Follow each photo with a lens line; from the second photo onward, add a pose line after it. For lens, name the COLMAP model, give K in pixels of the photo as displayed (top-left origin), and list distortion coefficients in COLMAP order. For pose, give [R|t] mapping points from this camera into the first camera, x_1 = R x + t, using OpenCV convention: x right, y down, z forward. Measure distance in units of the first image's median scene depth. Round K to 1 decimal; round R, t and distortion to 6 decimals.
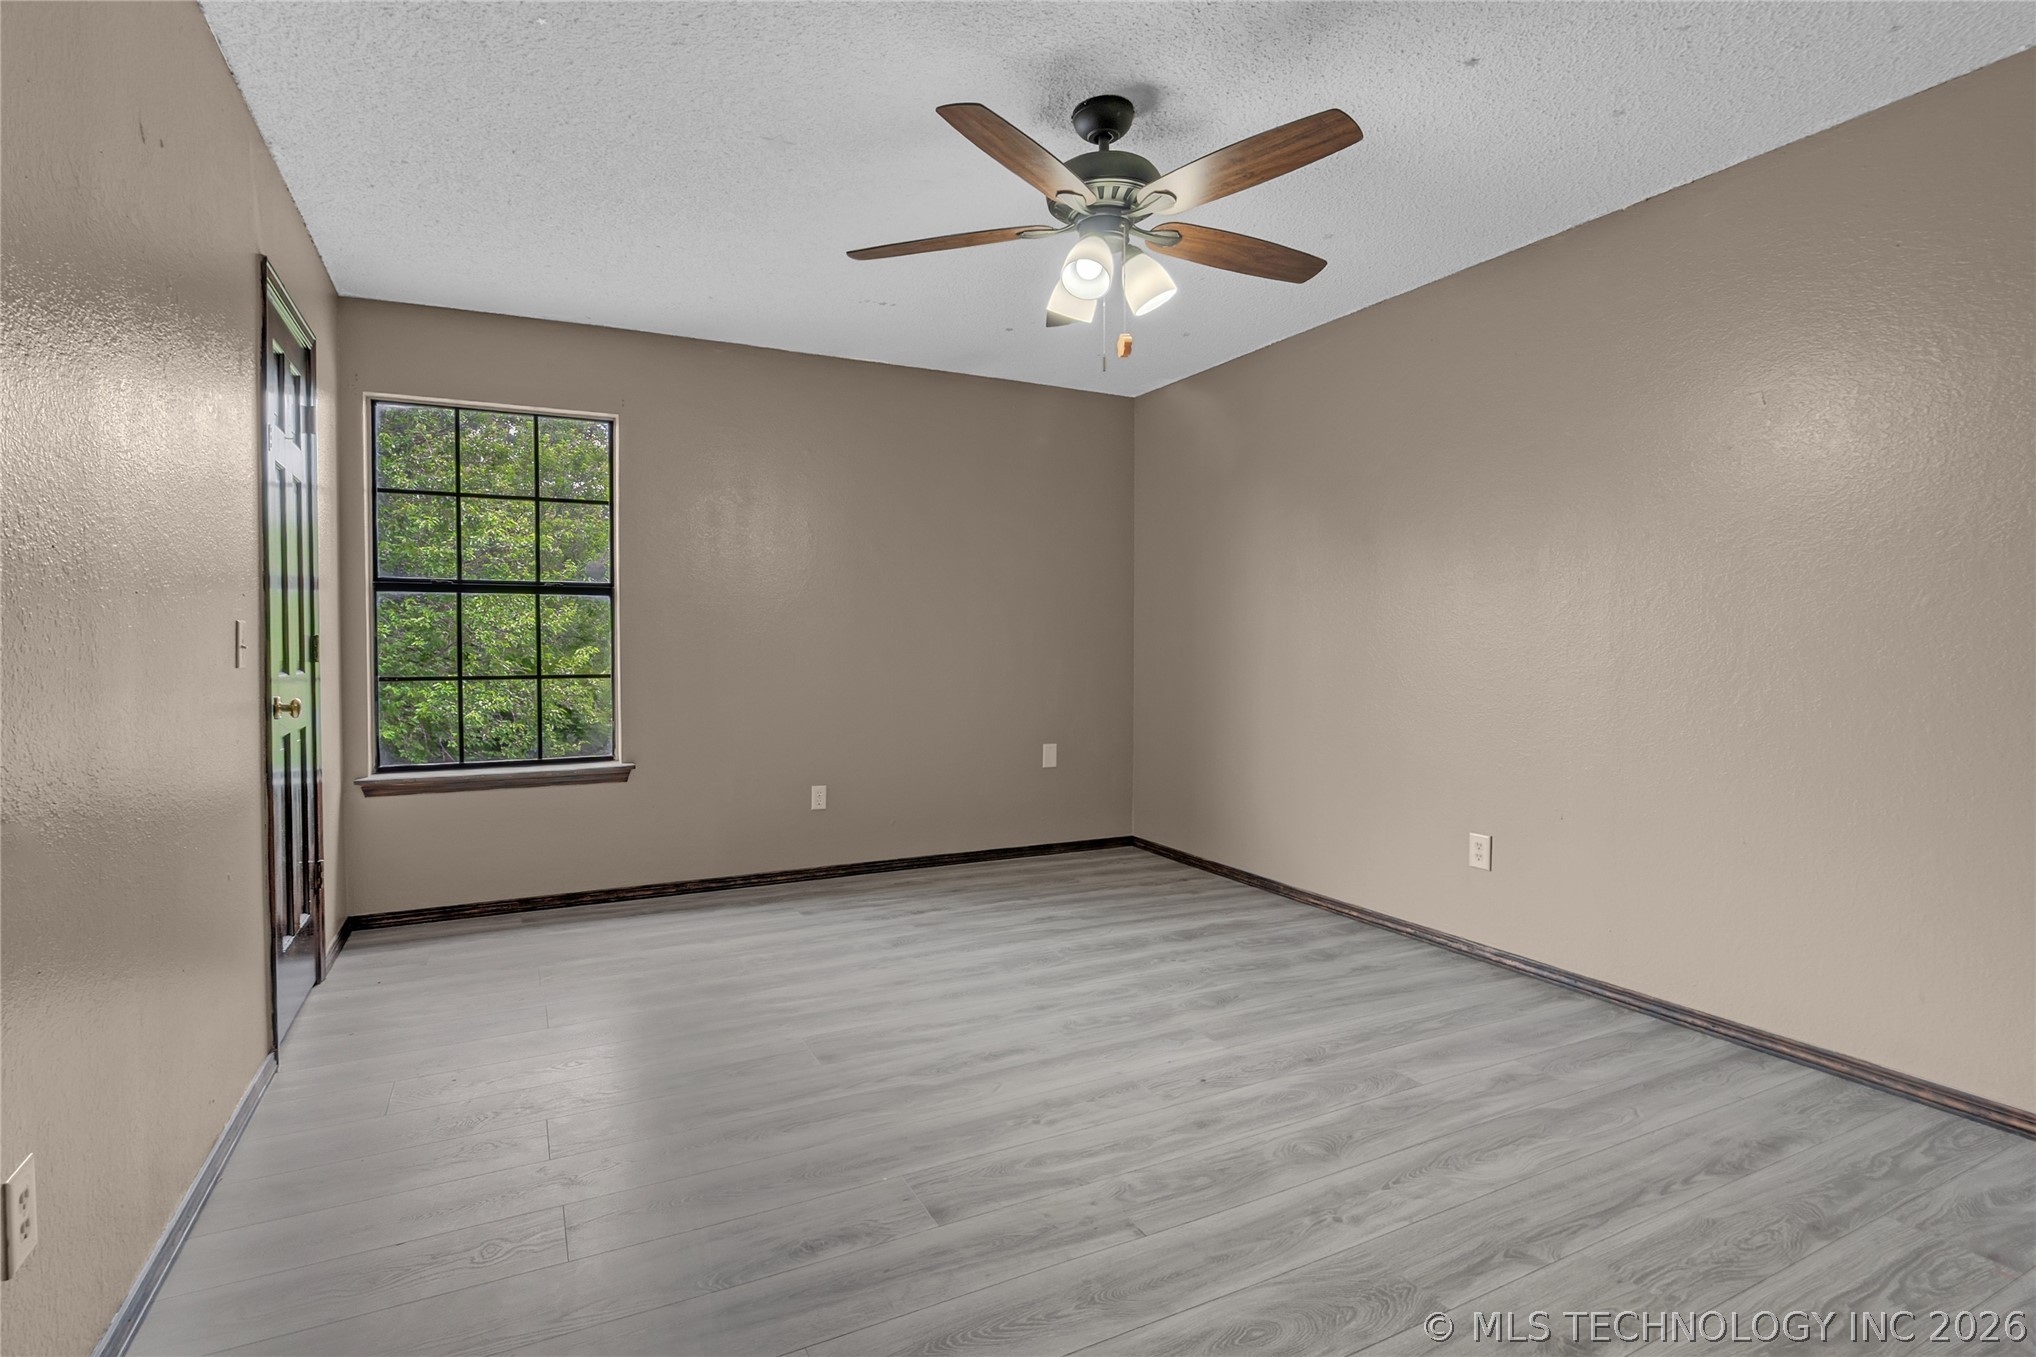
lens RADIAL K [[969.0, 0, 1021.8], [0, 969.0, 662.3], [0, 0, 1]] dist [-0.004969, -0.000928]
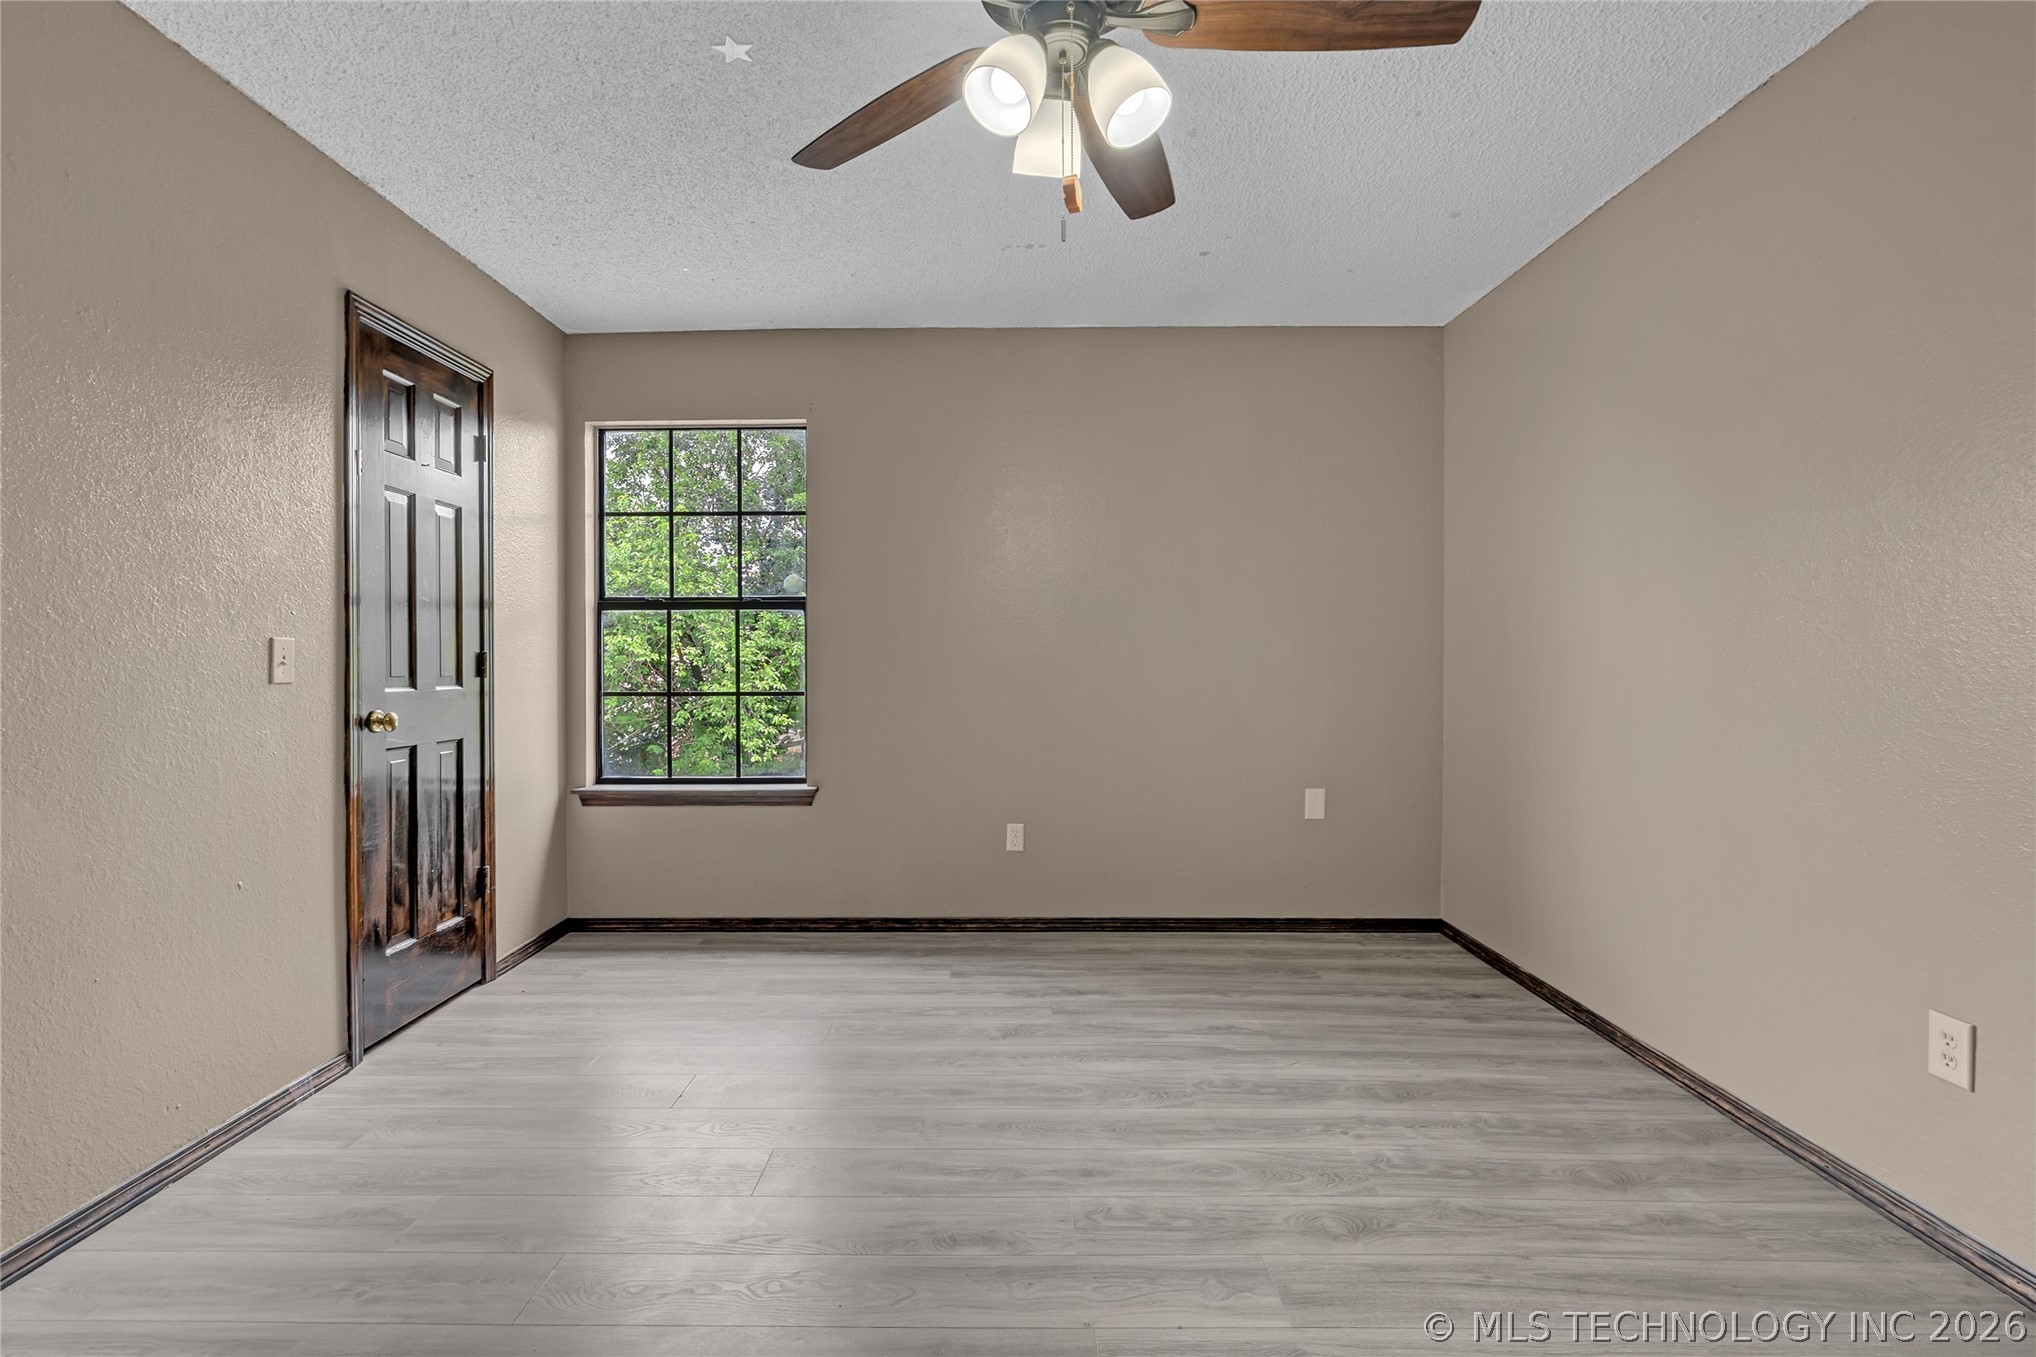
lens RADIAL K [[969.0, 0, 1047.1], [0, 969.0, 677.5], [0, 0, 1]] dist [-0.004969, -0.000928]
pose [[0.893458, 0.003906, -0.449130, 0.240085], [-0.007918, 0.999944, -0.007054, 0.002995], [0.449077, 0.009859, 0.893438, 0.281147]]
